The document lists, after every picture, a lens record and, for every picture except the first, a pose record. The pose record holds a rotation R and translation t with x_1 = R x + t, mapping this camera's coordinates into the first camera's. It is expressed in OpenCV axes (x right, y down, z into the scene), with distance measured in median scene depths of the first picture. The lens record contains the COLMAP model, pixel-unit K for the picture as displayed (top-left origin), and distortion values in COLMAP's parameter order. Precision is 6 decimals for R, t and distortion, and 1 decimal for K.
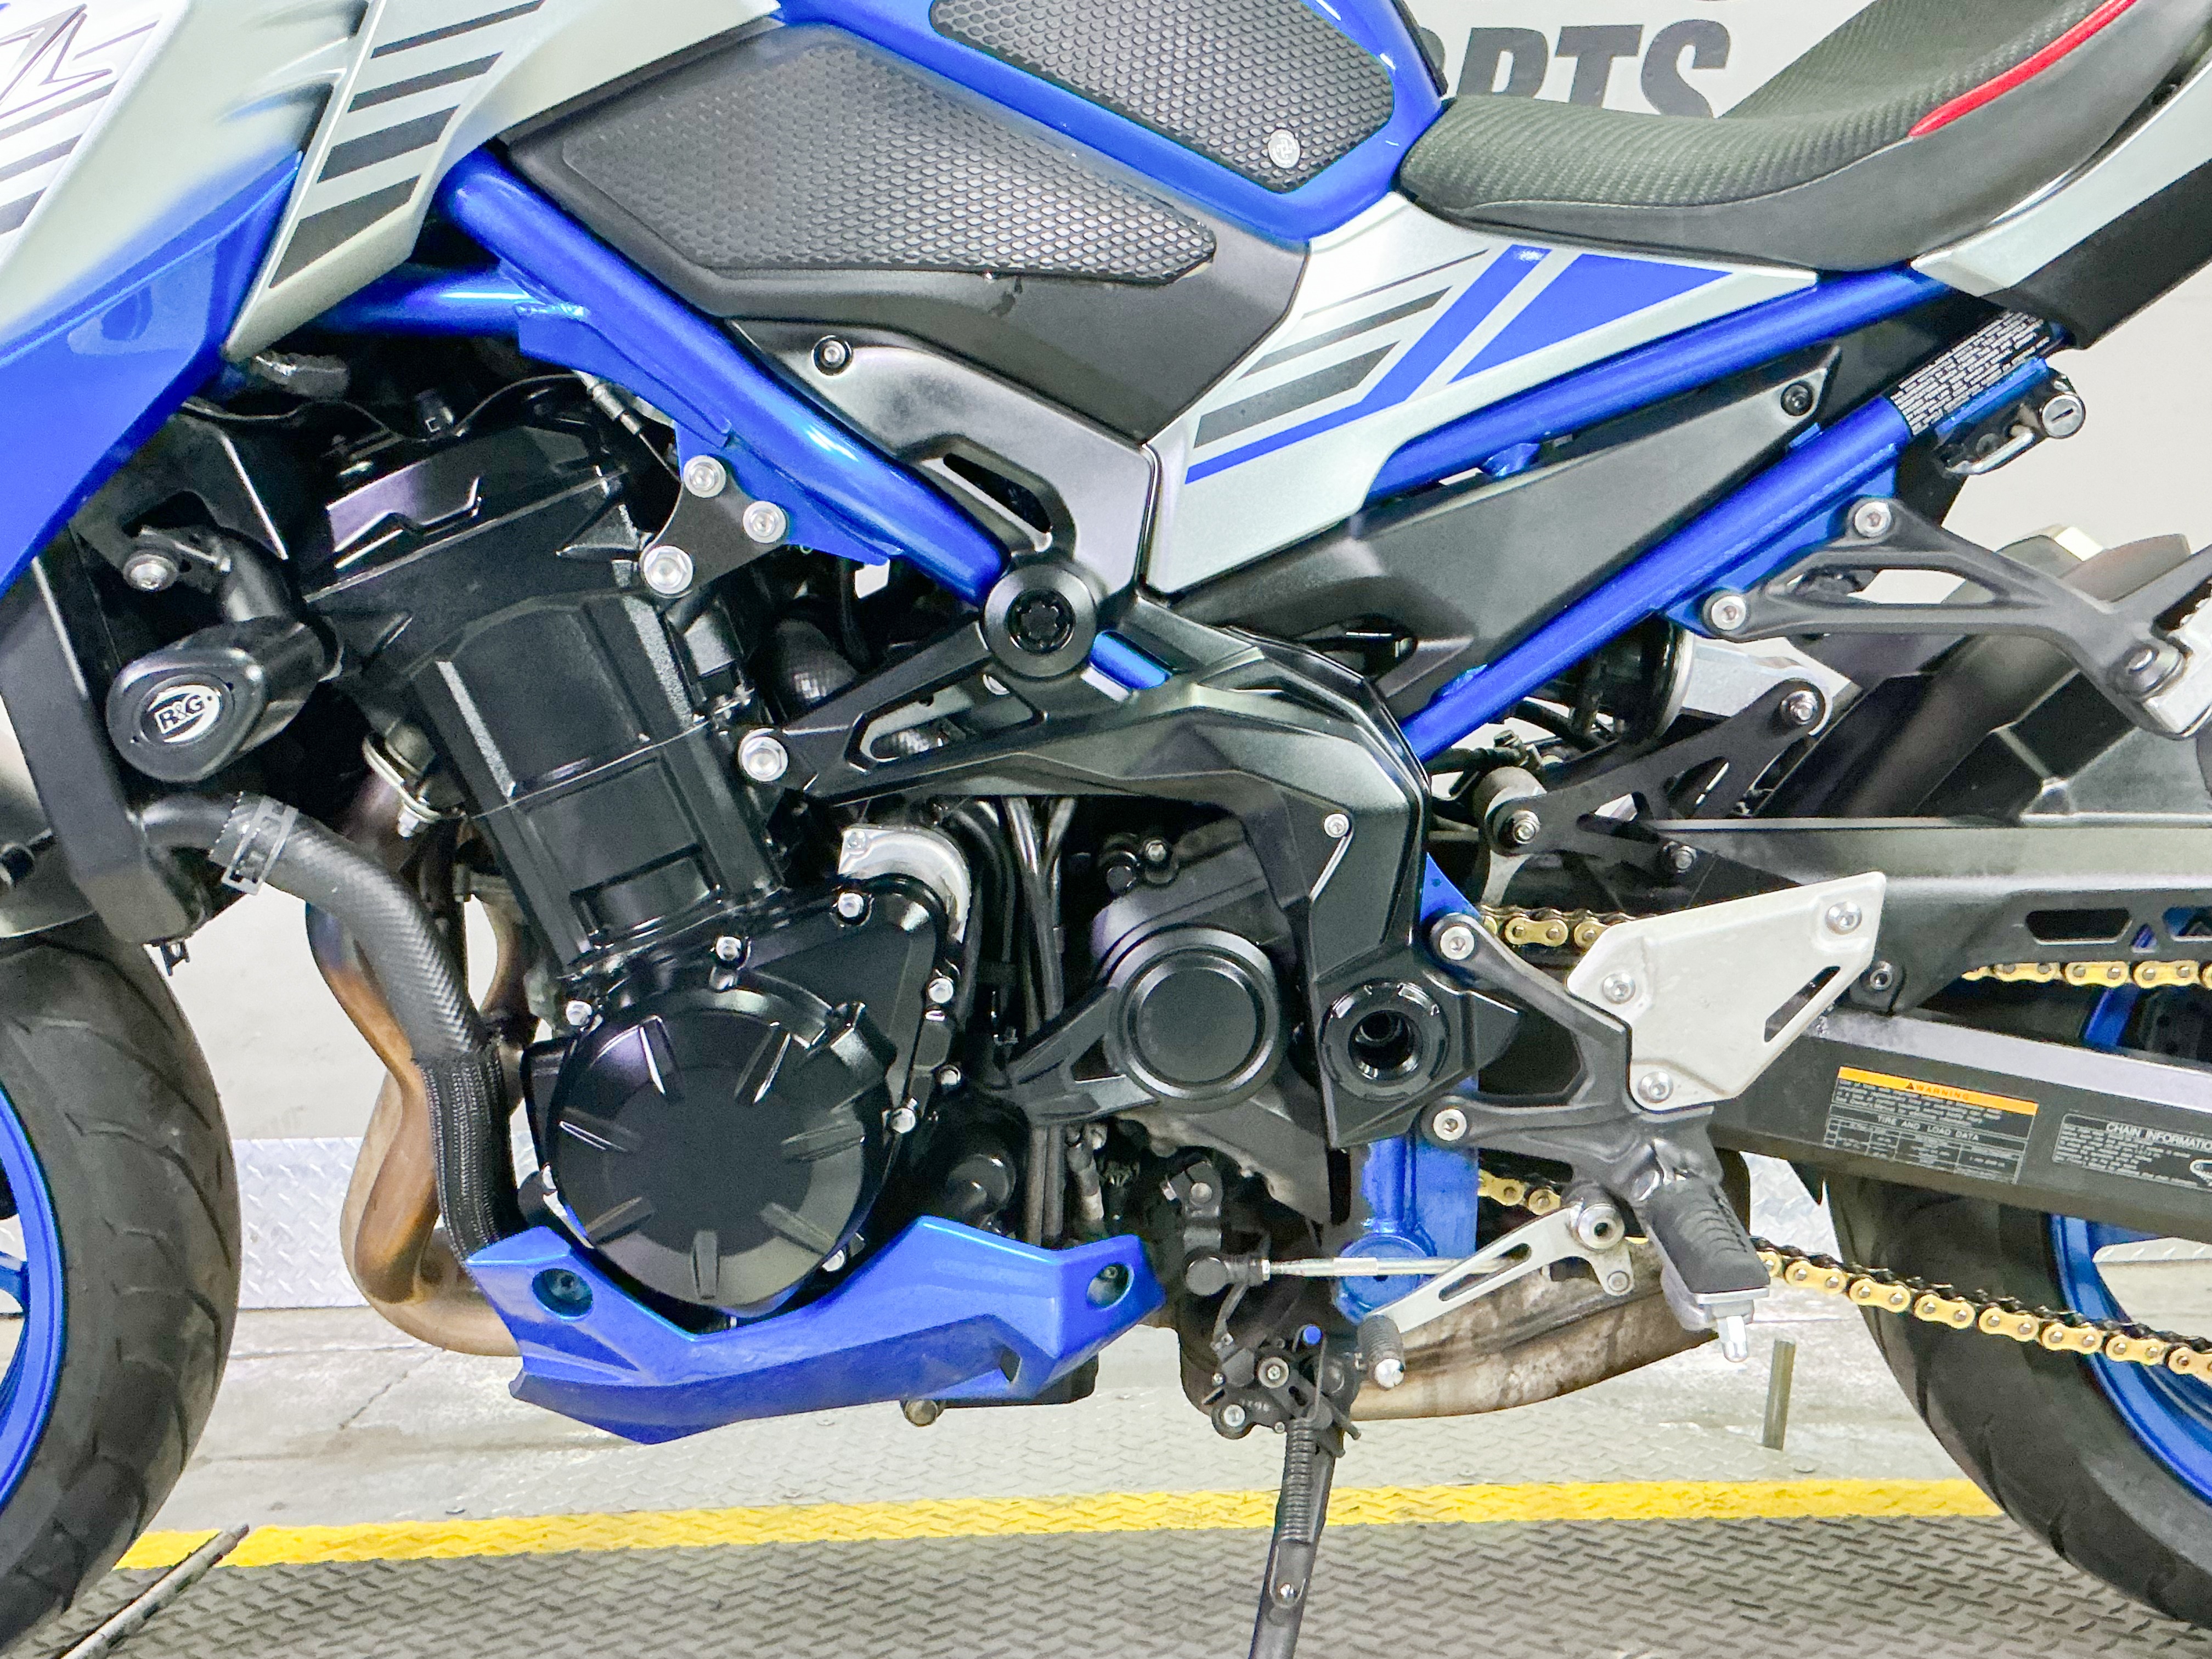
lens RADIAL K [[2218.5, 0, 1118.2], [0, 2218.5, 842.4], [0, 0, 1]] dist [0.155384, -0.314971]
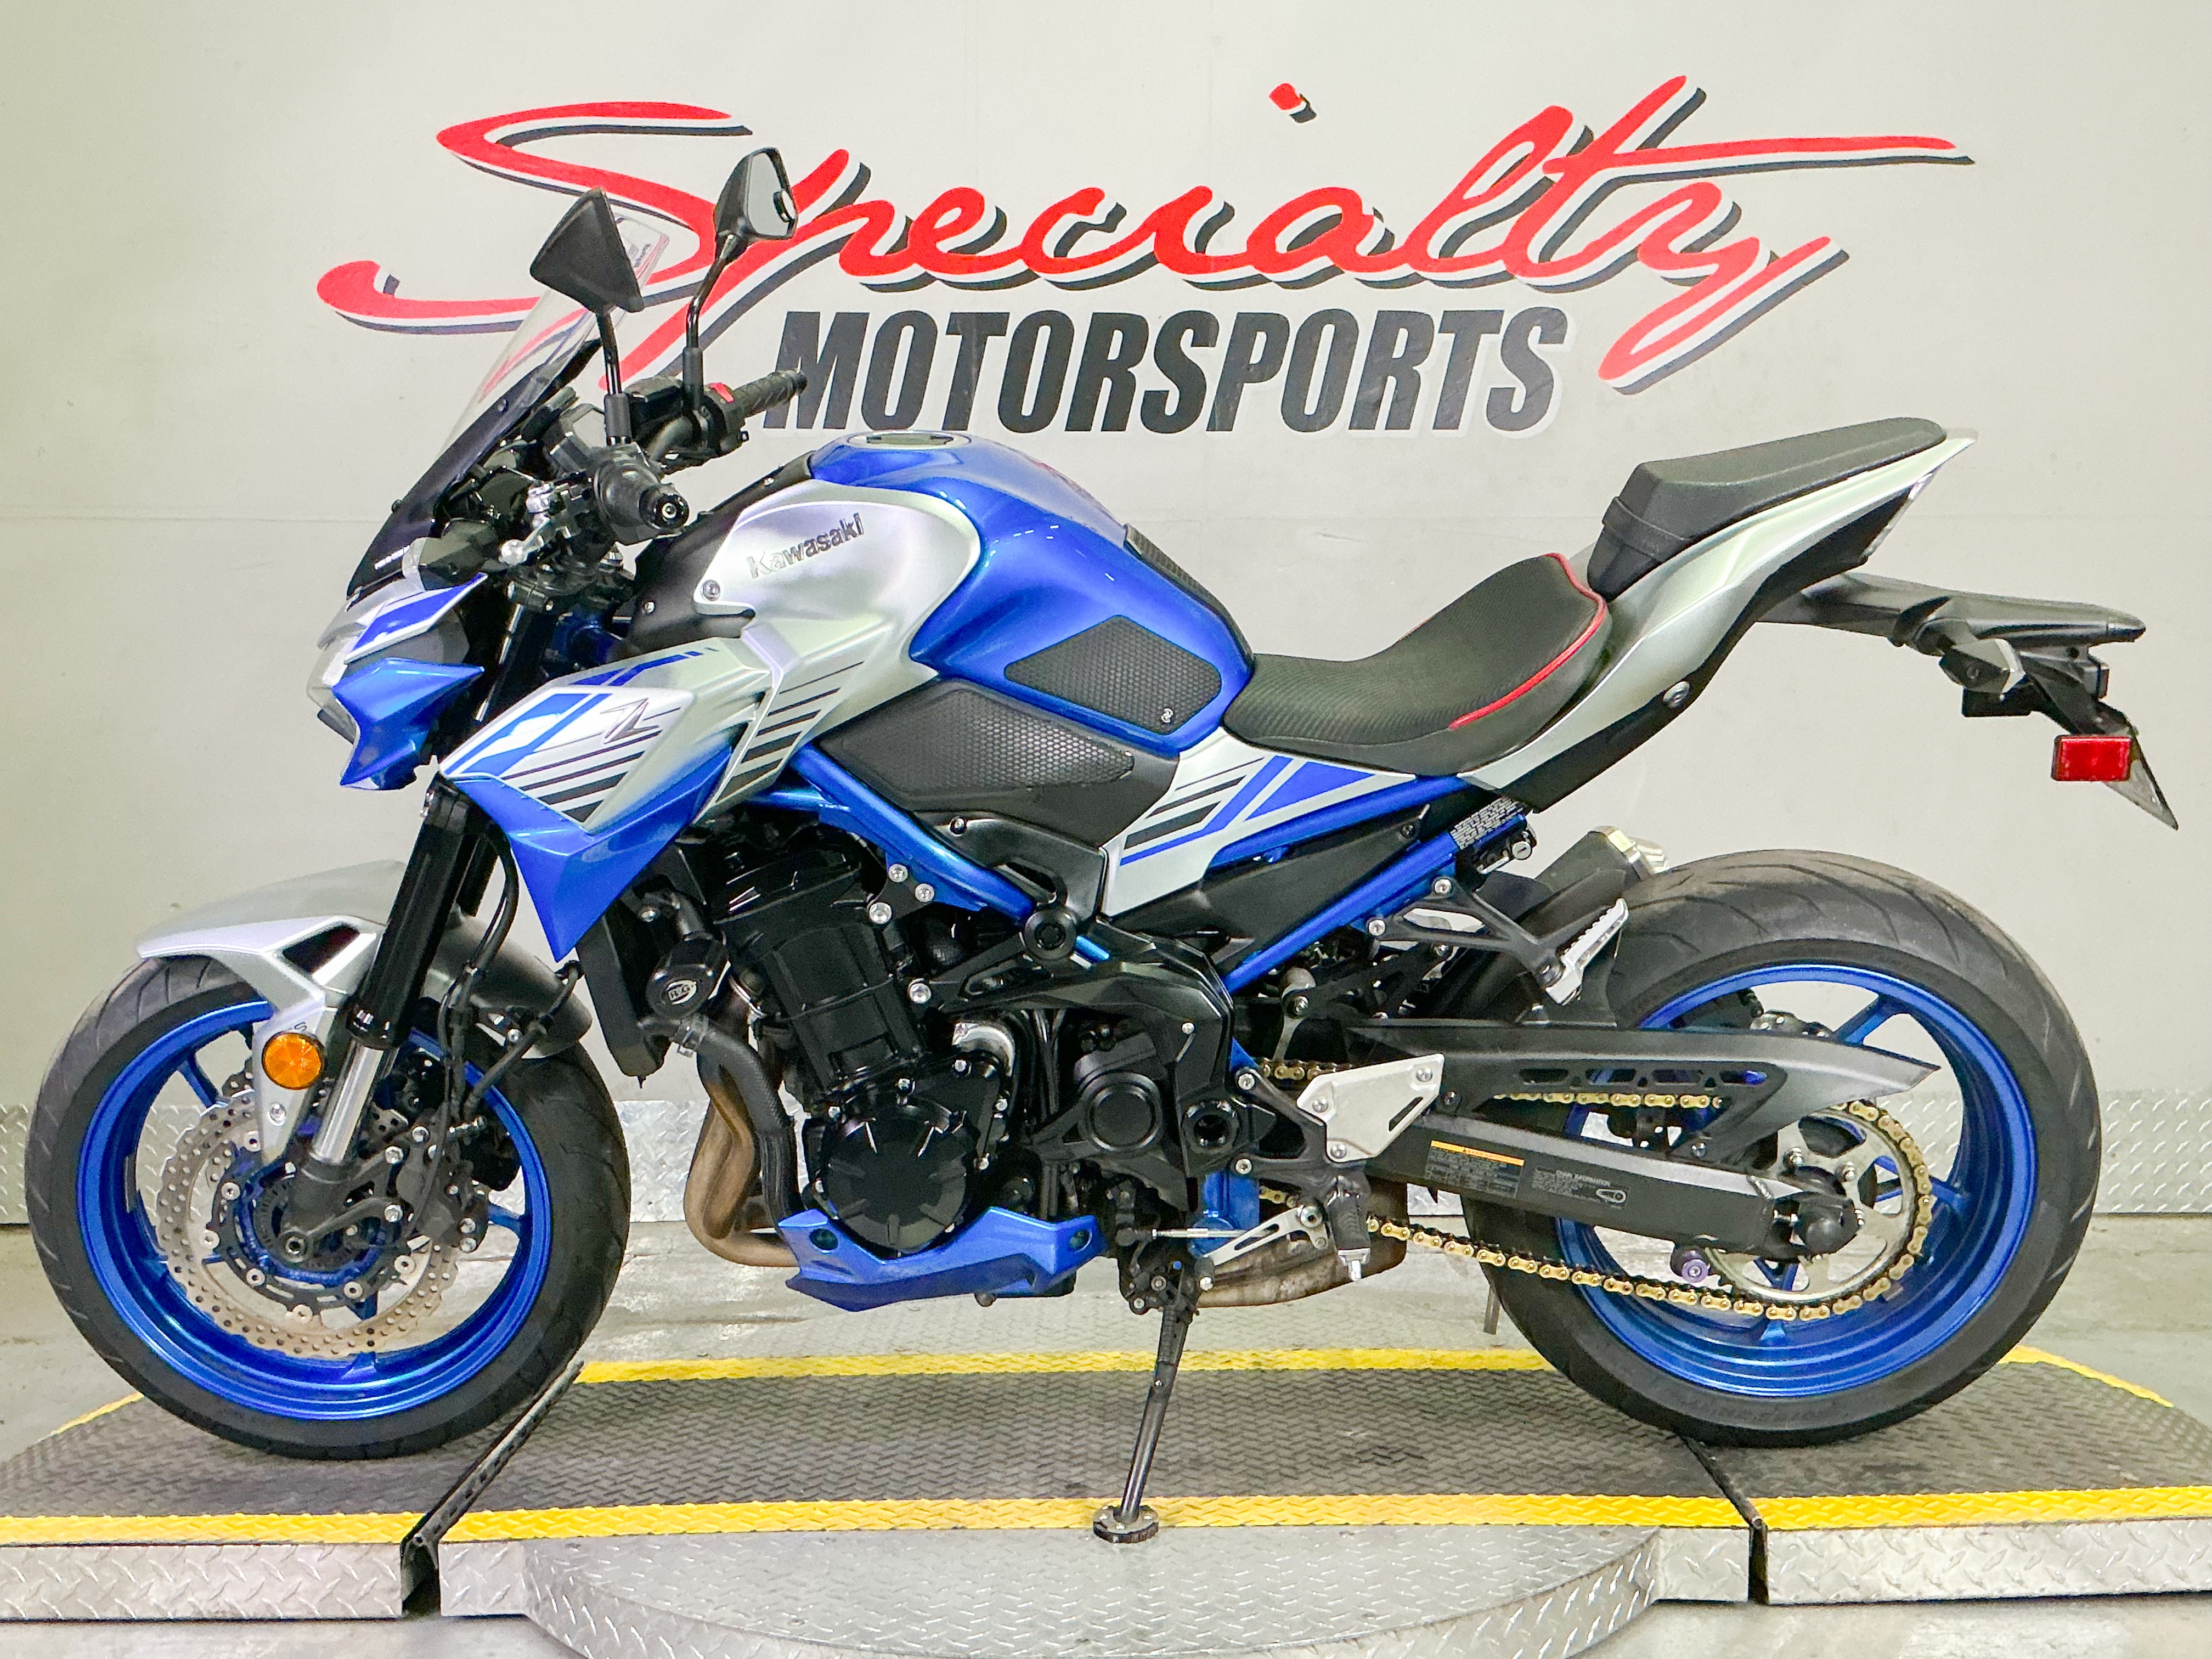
lens RADIAL K [[2382.1, 0, 1111.8], [0, 2382.1, 830.9], [0, 0, 1]] dist [0.168708, -0.373270]
pose [[0.999791, 0.015197, -0.013678, 0.052245], [-0.014537, 0.998784, 0.047099, -0.294605], [0.014378, -0.046890, 0.998797, -1.237323]]
